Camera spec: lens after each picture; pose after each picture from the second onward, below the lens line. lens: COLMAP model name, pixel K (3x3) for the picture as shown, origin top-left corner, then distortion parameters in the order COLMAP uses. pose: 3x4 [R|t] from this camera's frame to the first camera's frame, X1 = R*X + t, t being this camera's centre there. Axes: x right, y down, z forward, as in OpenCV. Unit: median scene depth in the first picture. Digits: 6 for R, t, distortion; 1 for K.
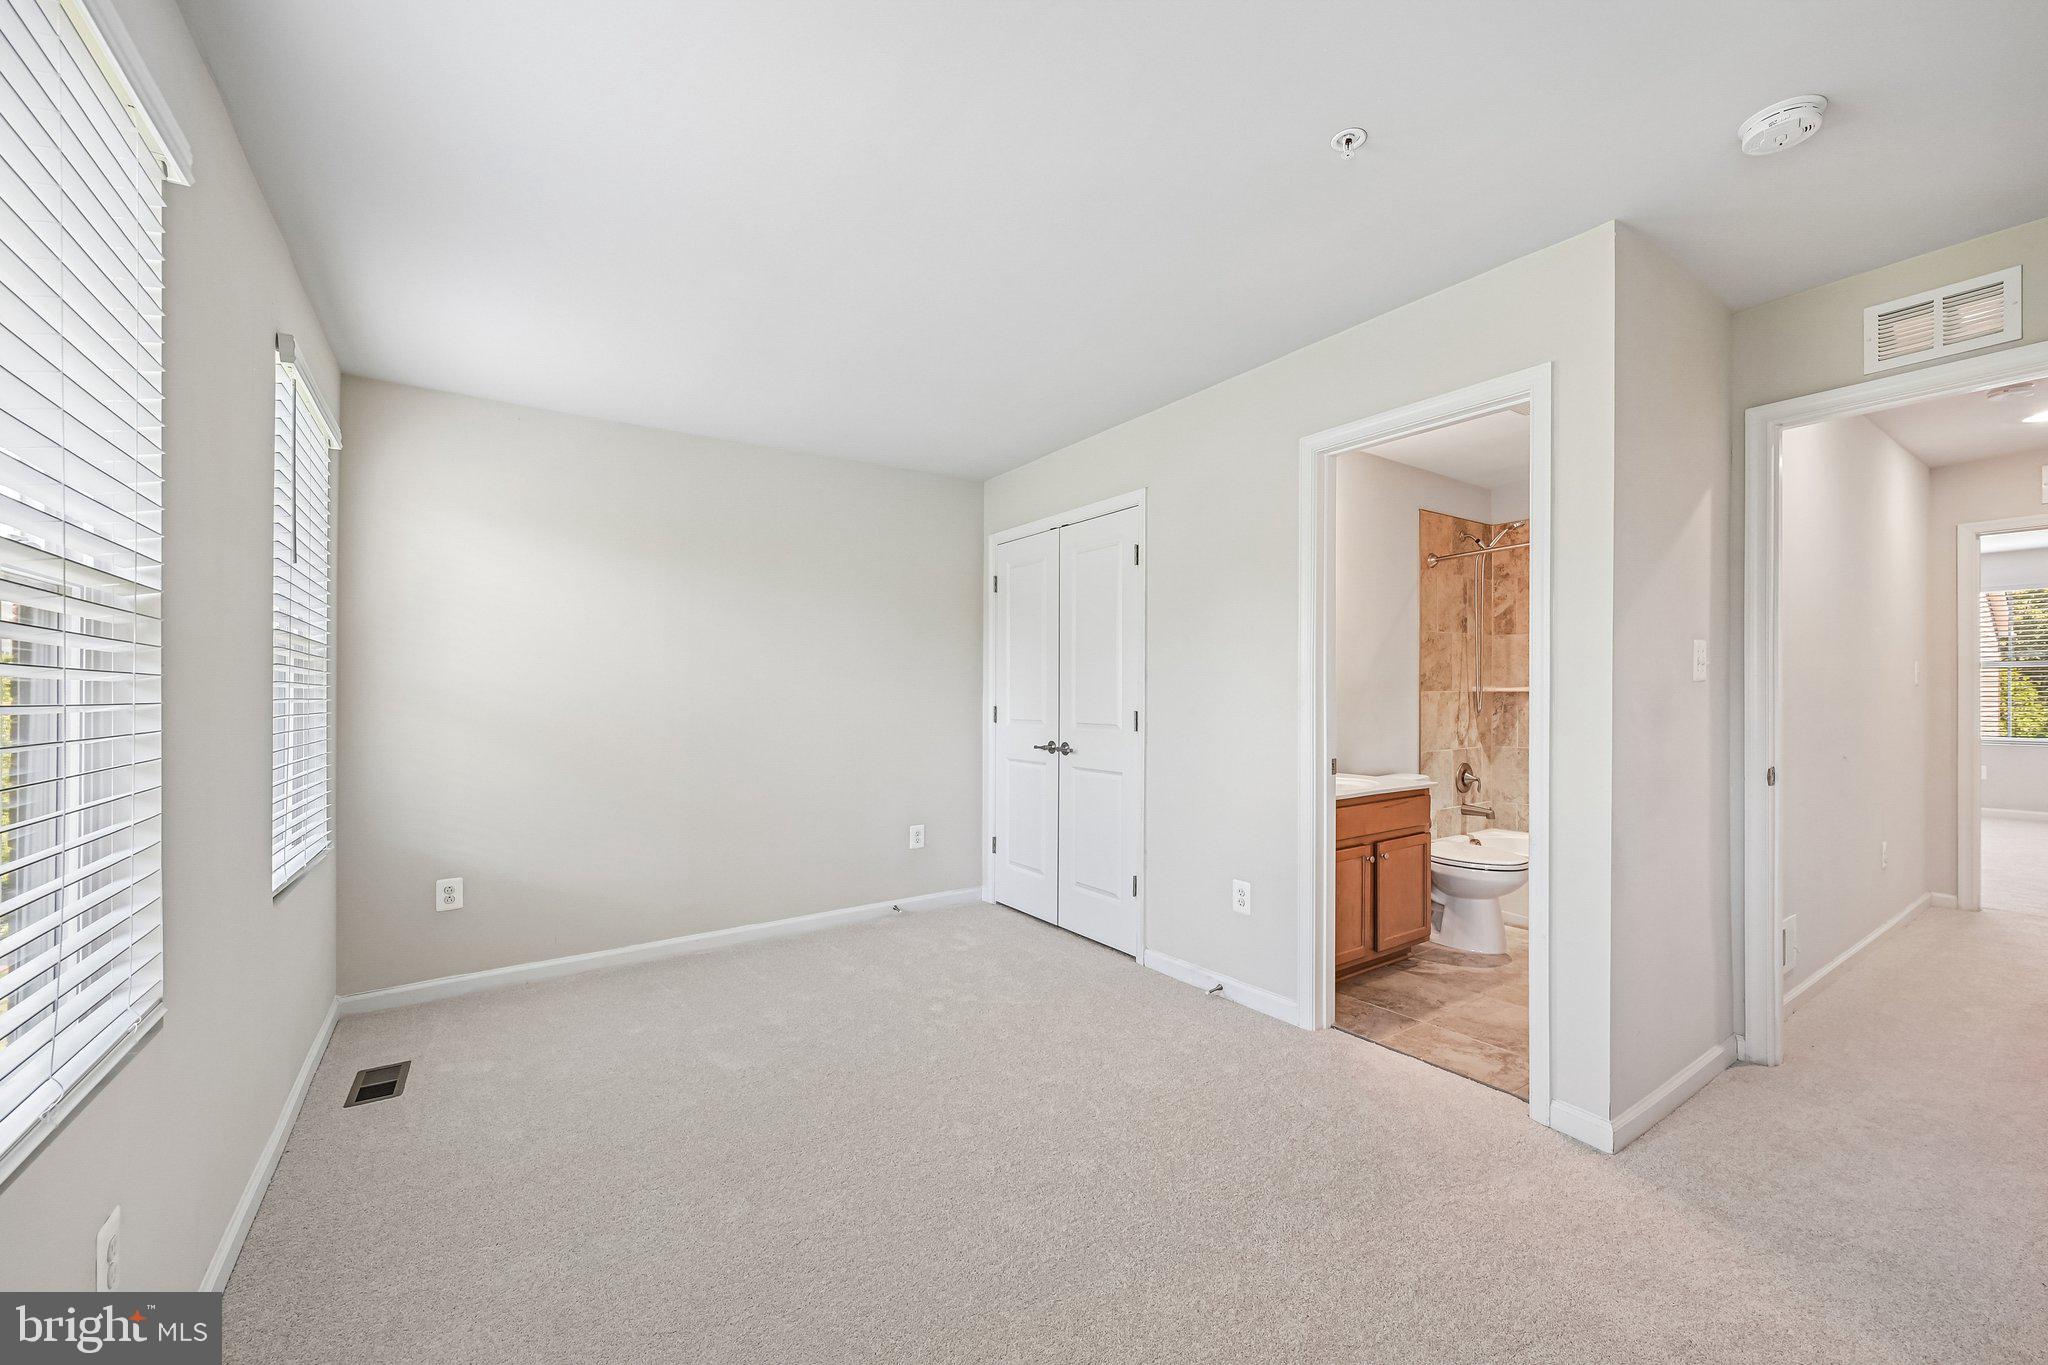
lens RADIAL K [[810.4, 0, 1025.1], [0, 810.4, 701.2], [0, 0, 1]] dist [-0.006853, 0.000185]
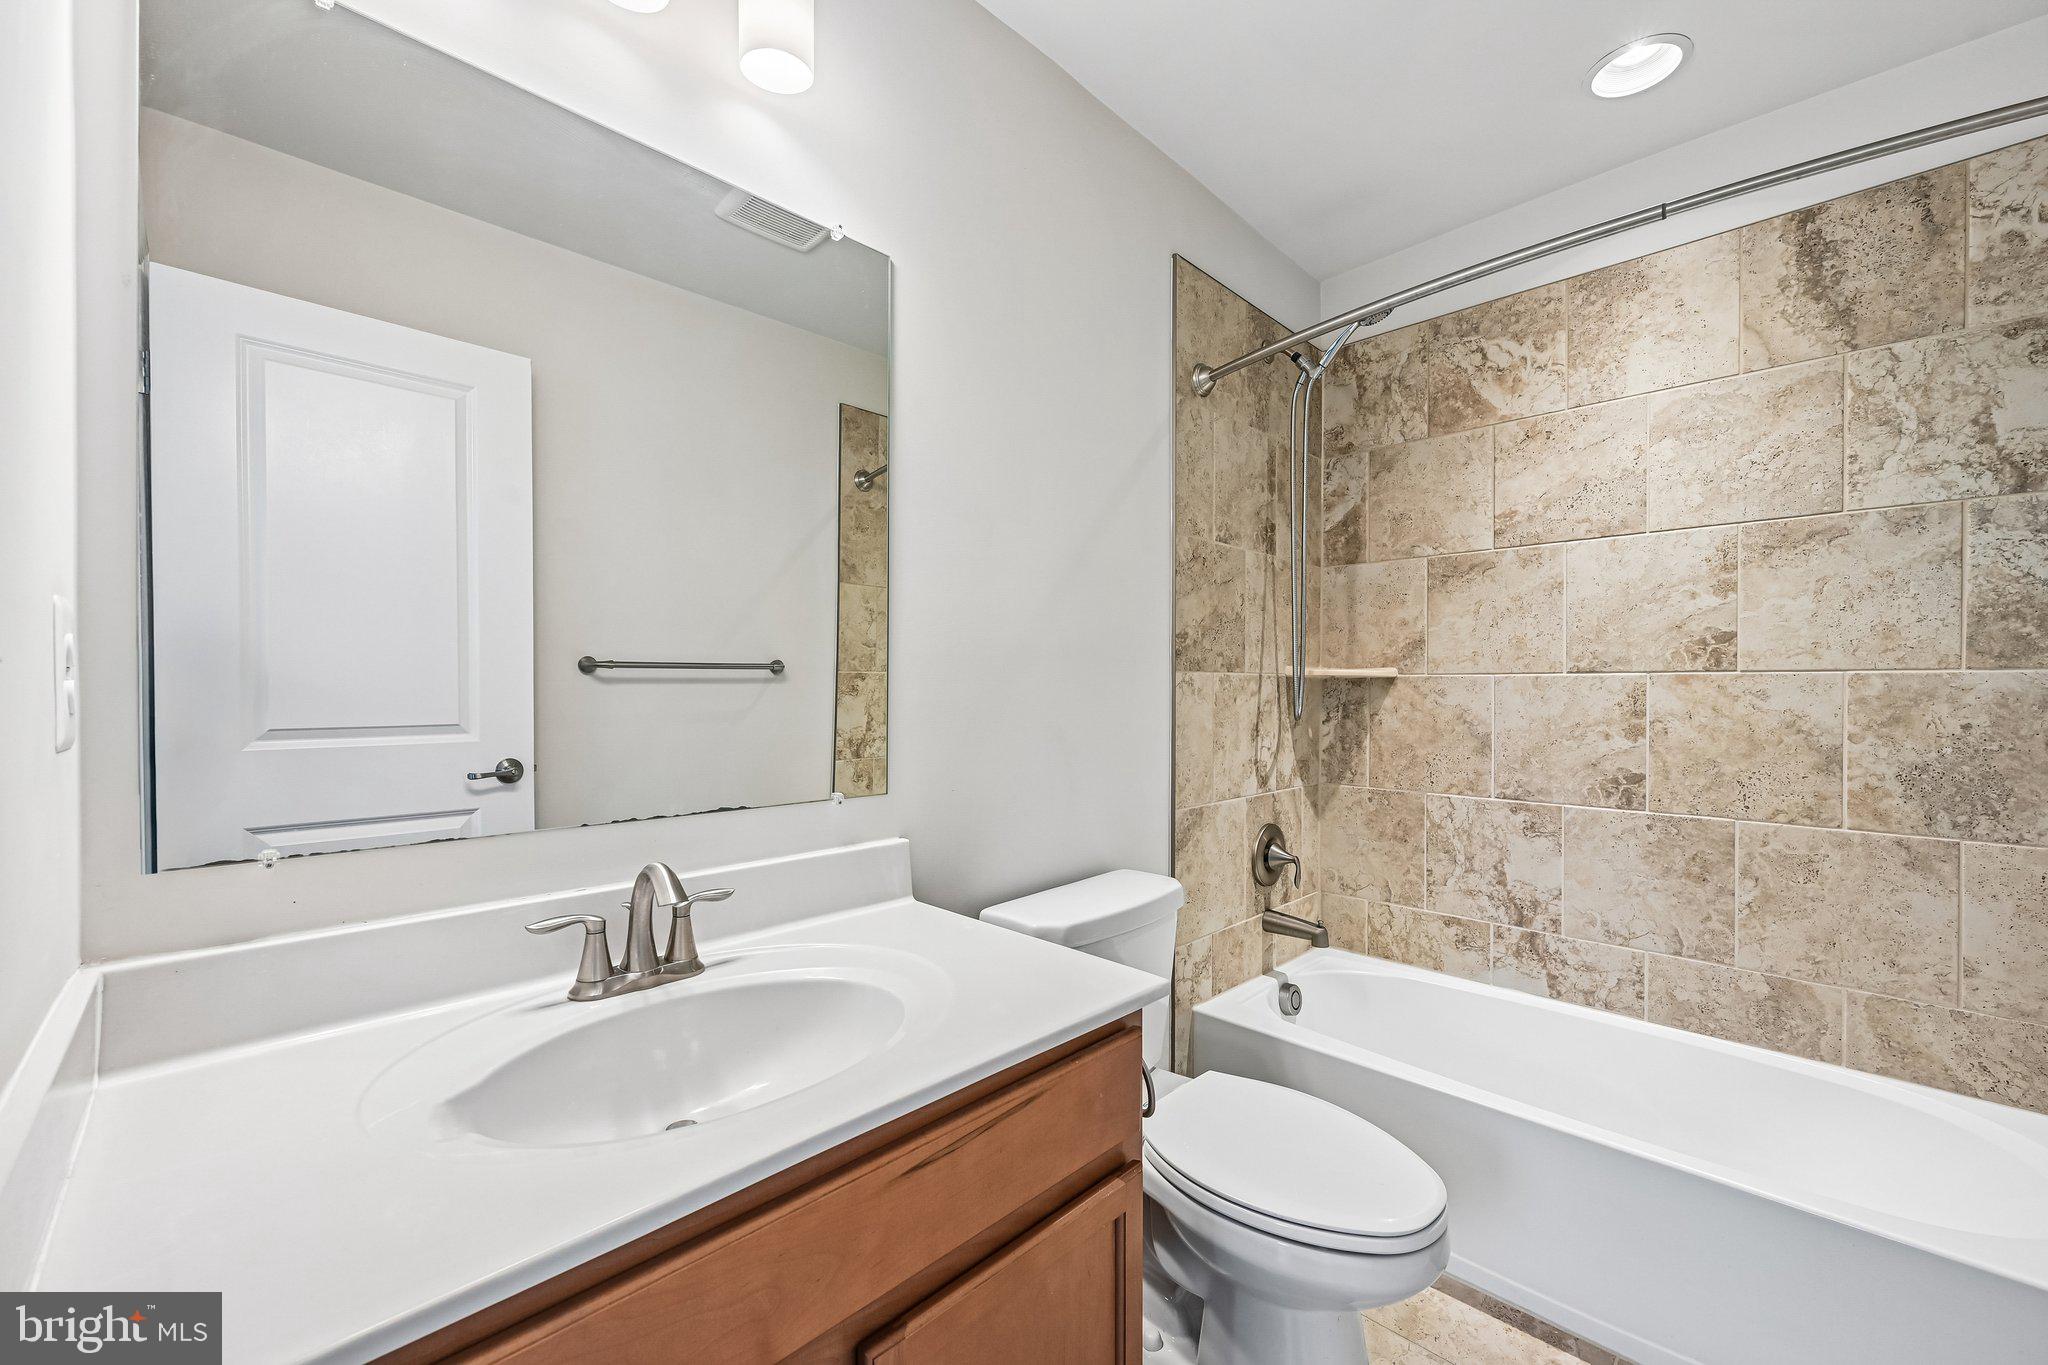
lens RADIAL K [[810.4, 0, 1020.8], [0, 810.4, 681.9], [0, 0, 1]] dist [-0.006853, 0.000185]
pose [[0.982861, 0.010220, 0.184062, 0.309004], [-0.007850, 0.999877, -0.013599, -0.000328], [-0.184179, 0.011921, 0.982820, 0.553595]]
